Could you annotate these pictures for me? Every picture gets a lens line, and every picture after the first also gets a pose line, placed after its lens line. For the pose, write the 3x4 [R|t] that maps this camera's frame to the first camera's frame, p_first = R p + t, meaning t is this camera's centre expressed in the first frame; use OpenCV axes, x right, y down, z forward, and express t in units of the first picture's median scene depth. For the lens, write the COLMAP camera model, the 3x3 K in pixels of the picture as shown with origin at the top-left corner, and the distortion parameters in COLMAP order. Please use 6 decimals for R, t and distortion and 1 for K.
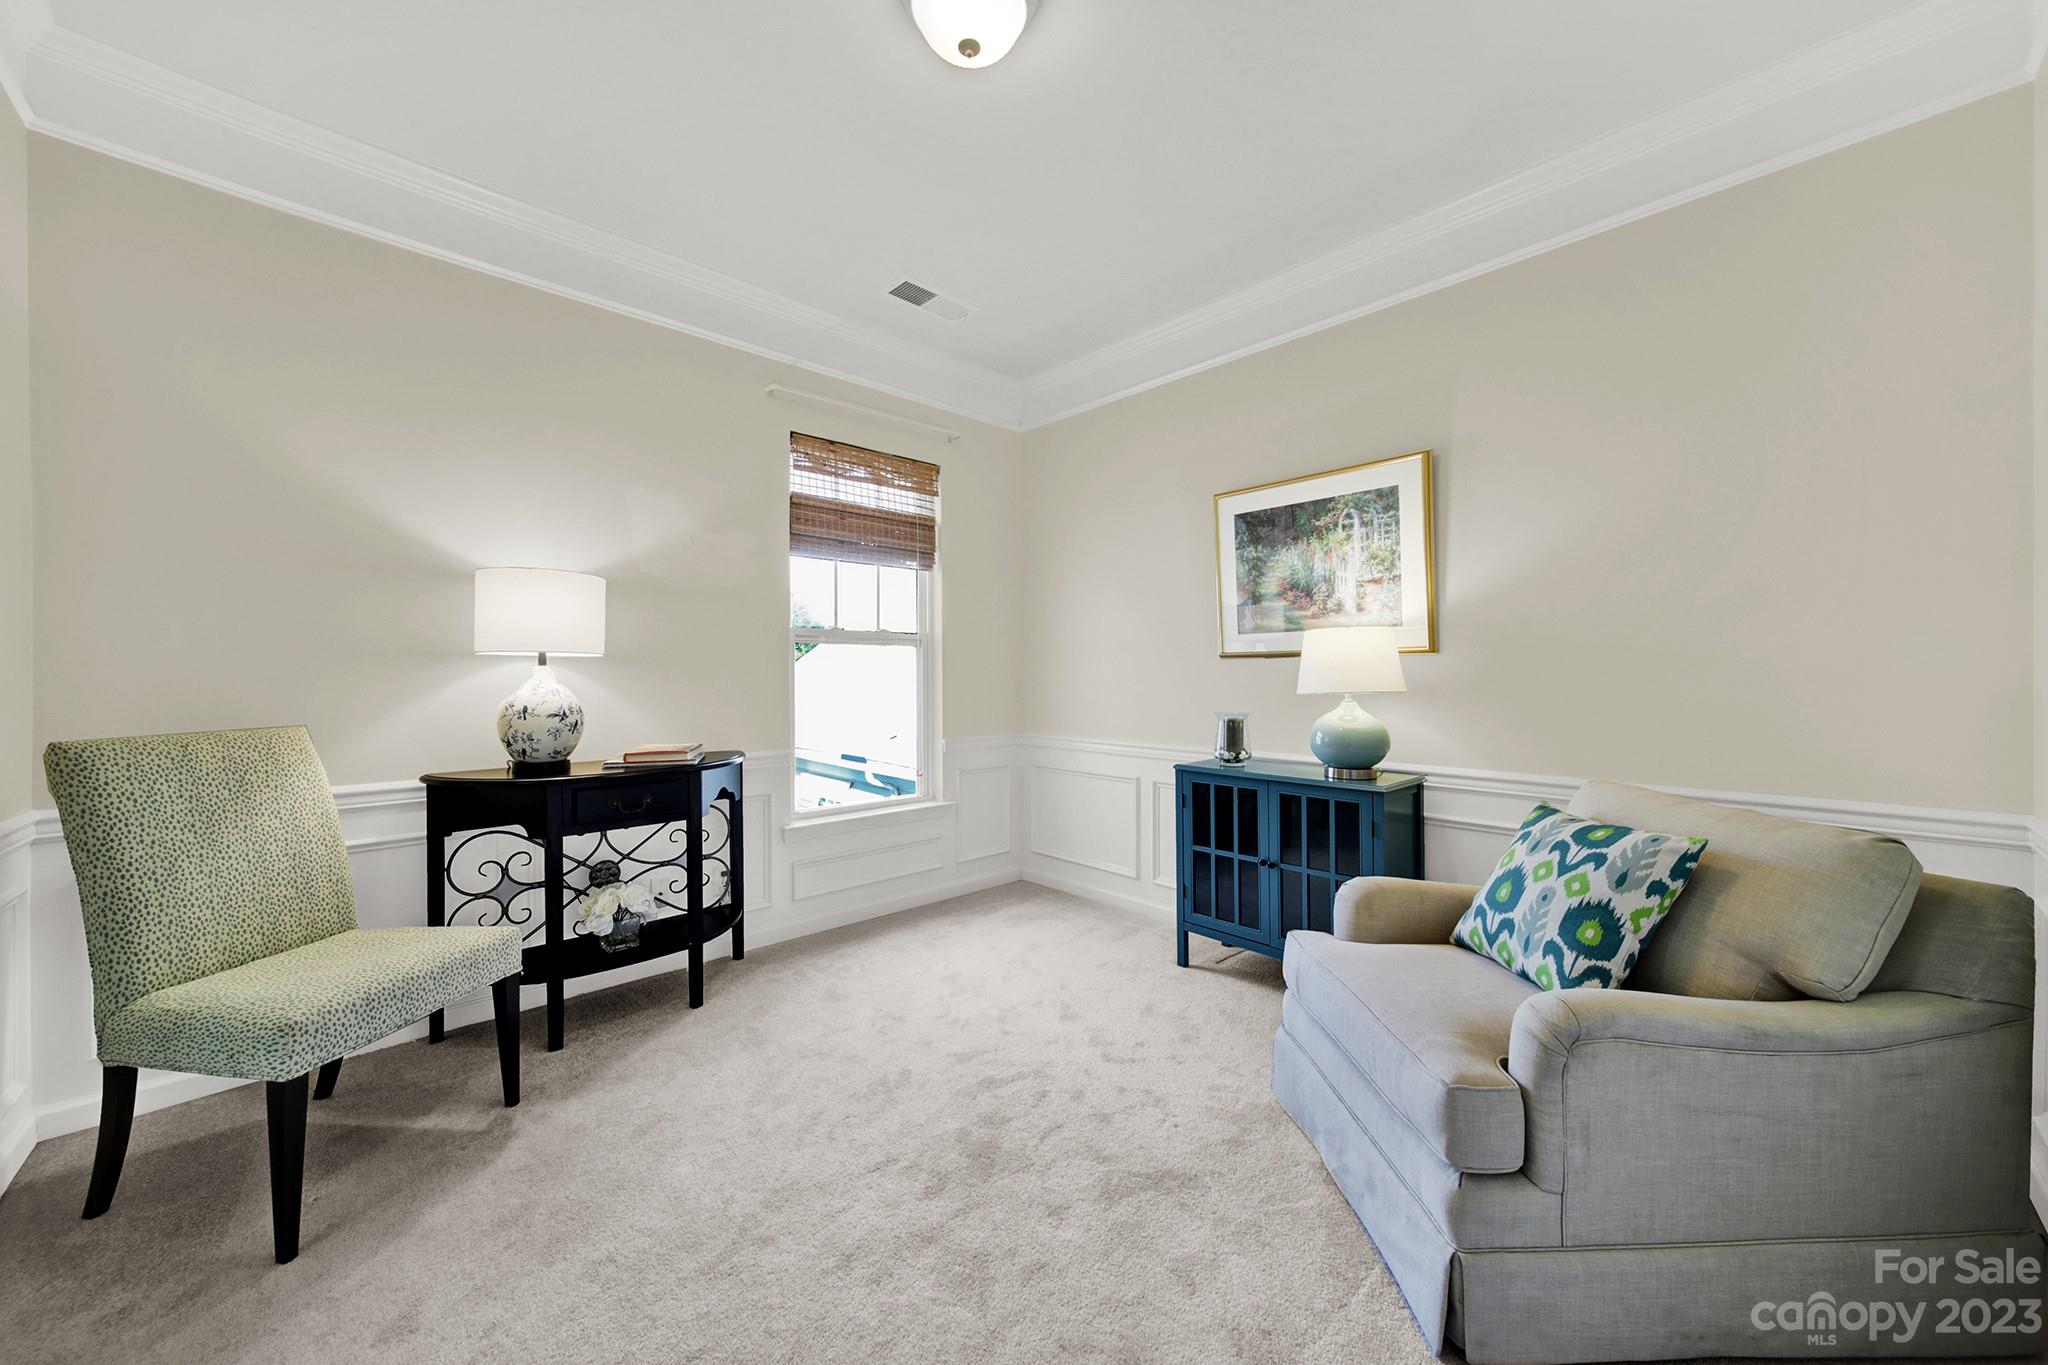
lens RADIAL K [[747.4, 0, 1020.6], [0, 747.4, 668.7], [0, 0, 1]] dist [-0.000351, -0.000111]
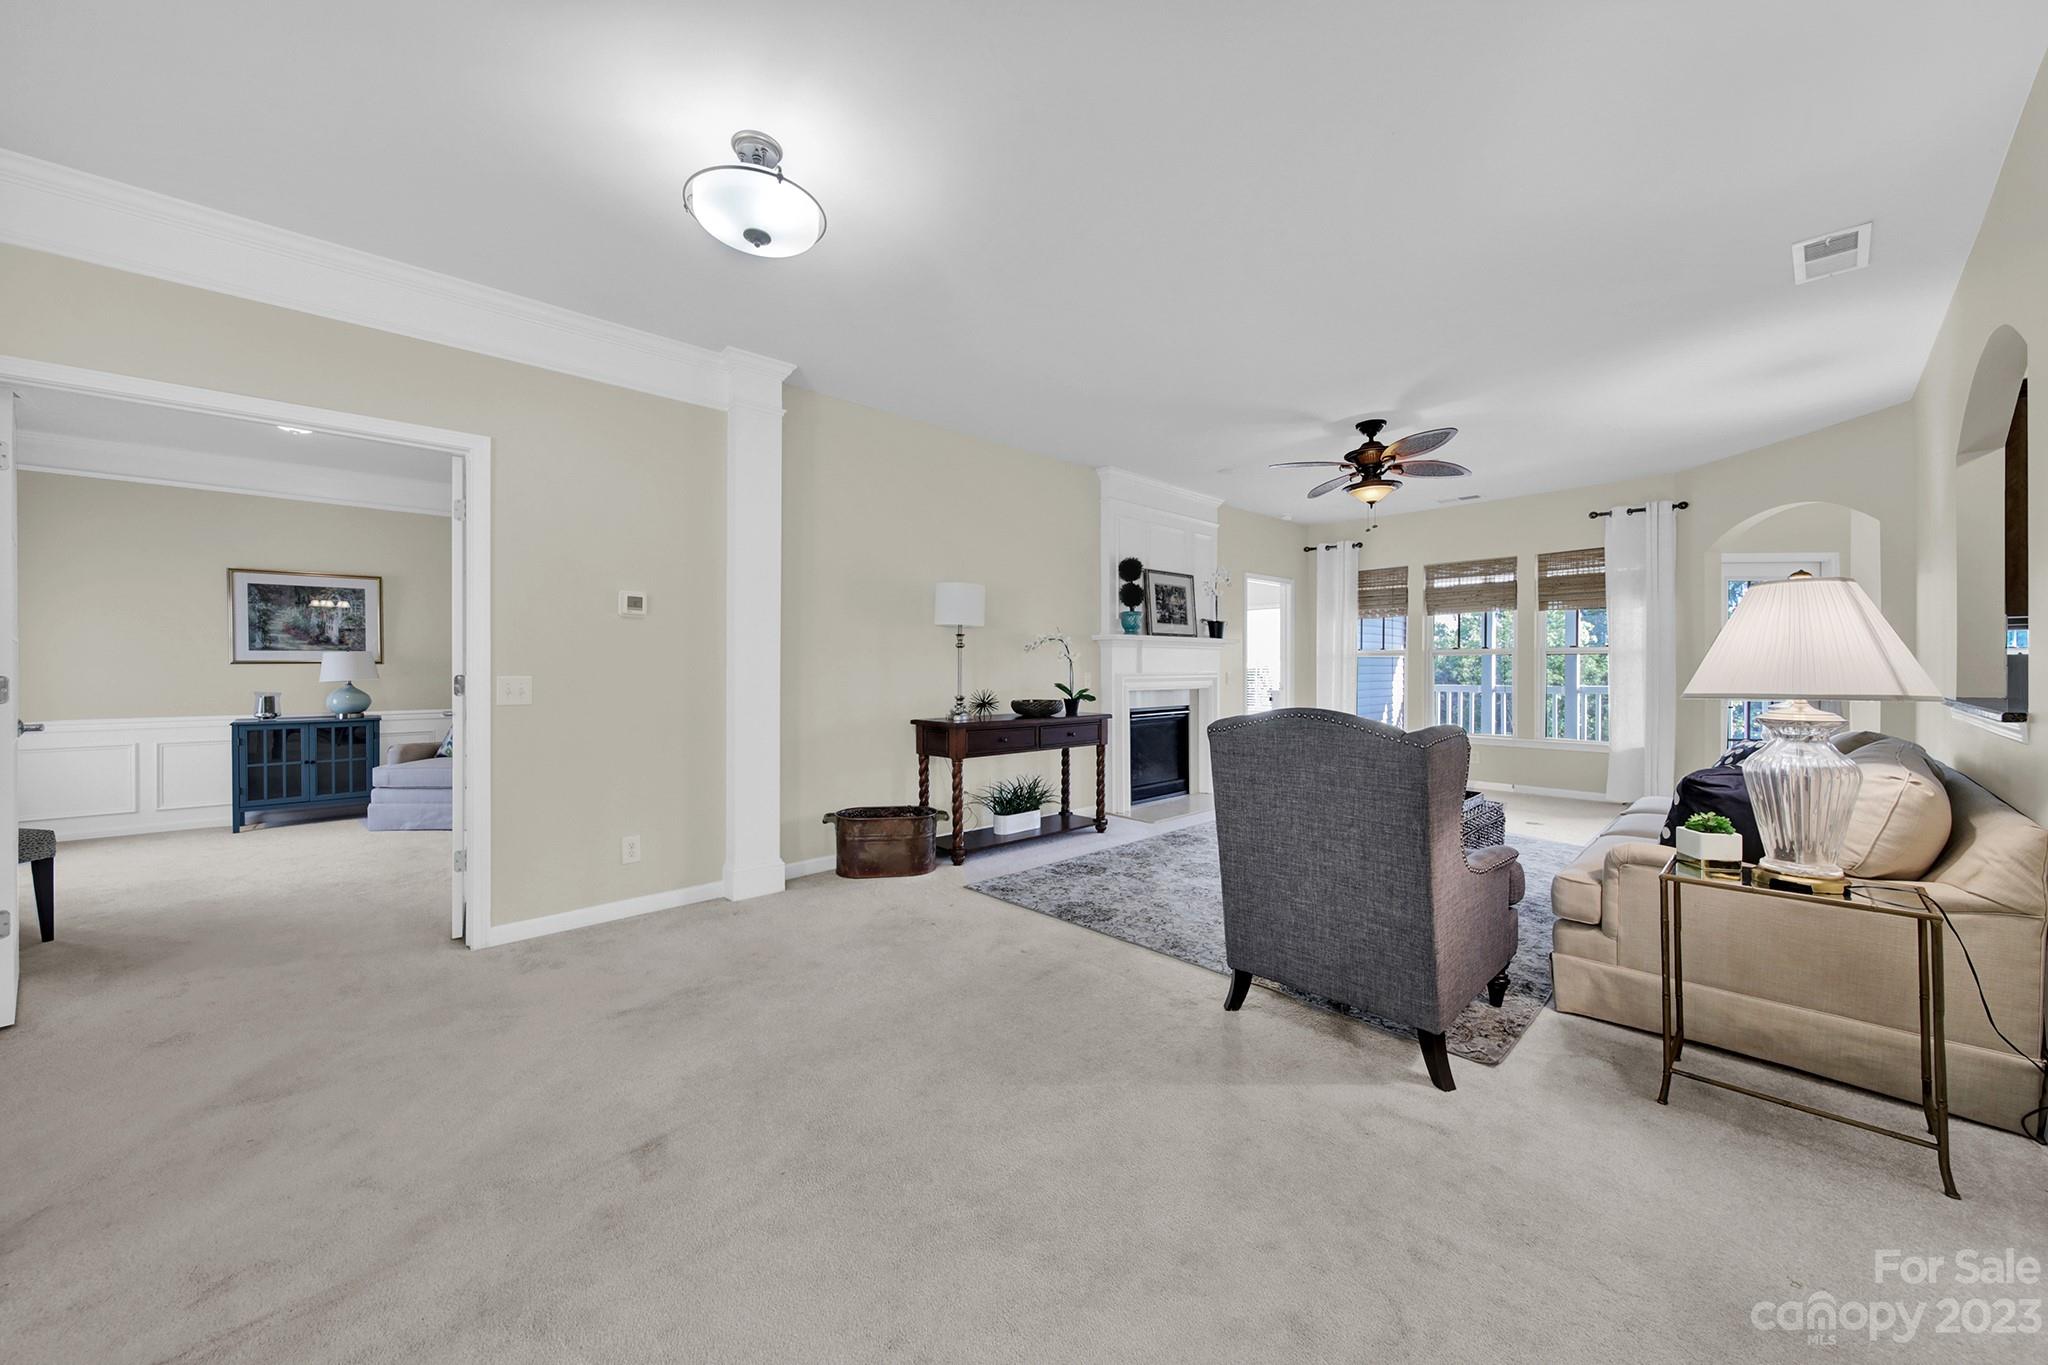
lens RADIAL K [[726.5, 0, 1012.9], [0, 726.5, 670.1], [0, 0, 1]] dist [0.000400, 0.000008]
pose [[0.009019, 0.001775, 0.999958, -1.538074], [0.001845, 0.999997, -0.001791, 0.008382], [-0.999958, 0.001862, 0.009016, -0.906794]]
